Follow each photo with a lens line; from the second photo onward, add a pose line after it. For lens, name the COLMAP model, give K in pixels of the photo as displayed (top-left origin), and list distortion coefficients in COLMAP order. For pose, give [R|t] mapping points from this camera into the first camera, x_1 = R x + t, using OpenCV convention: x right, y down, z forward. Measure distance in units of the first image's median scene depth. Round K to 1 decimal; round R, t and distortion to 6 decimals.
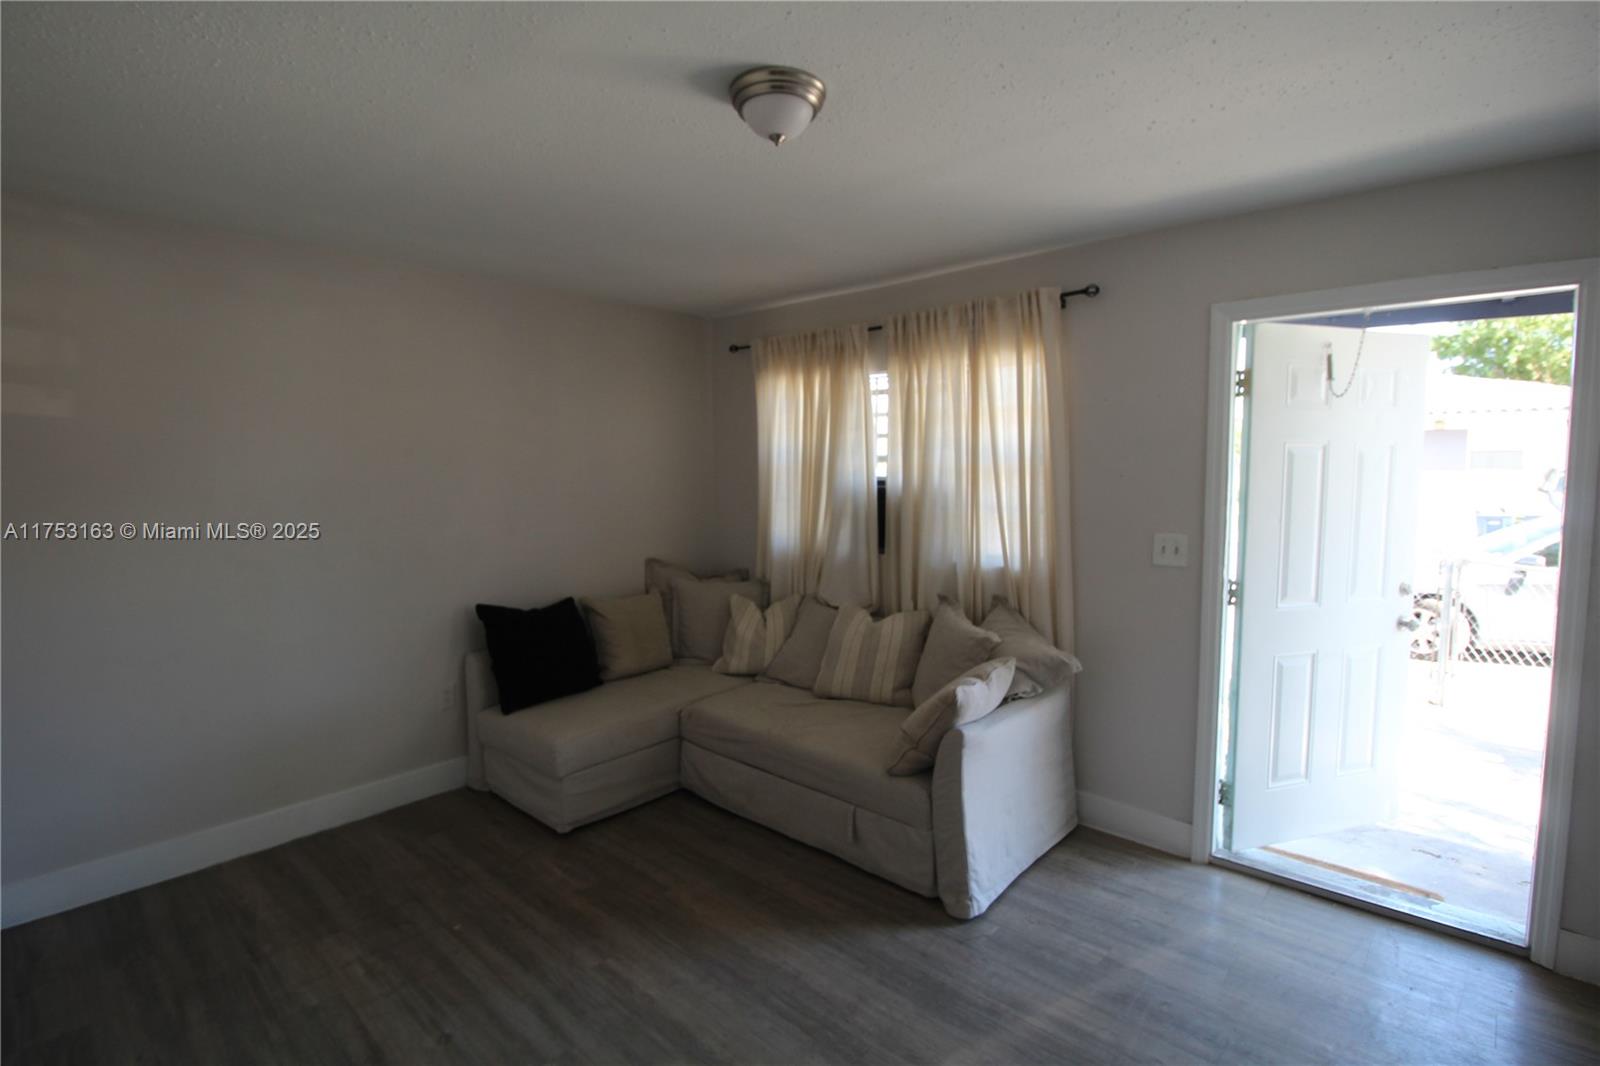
lens RADIAL K [[756.2, 0, 798.8], [0, 756.2, 531.3], [0, 0, 1]] dist [0.003609, -0.013211]
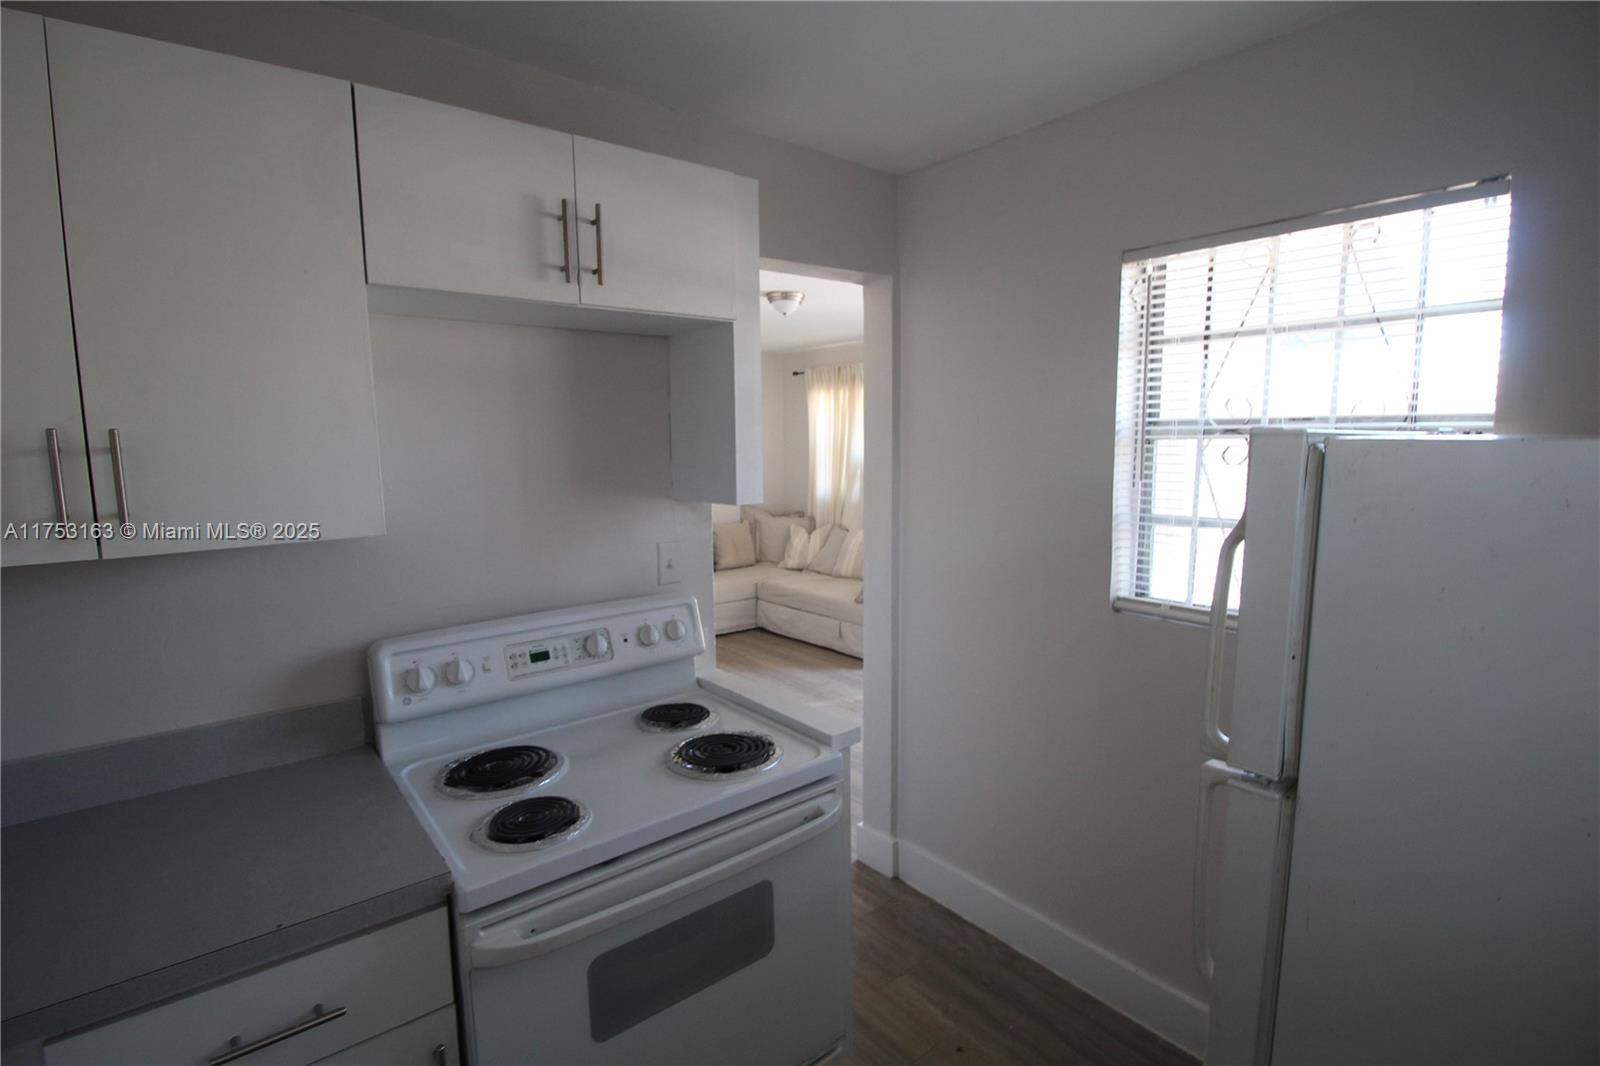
lens RADIAL K [[756.2, 0, 798.8], [0, 756.2, 531.3], [0, 0, 1]] dist [0.003609, -0.013211]
pose [[0.989724, 0.014078, -0.142294, 0.174147], [-0.010354, 0.999585, 0.026879, 0.058334], [0.142614, -0.025129, 0.989459, -0.676522]]
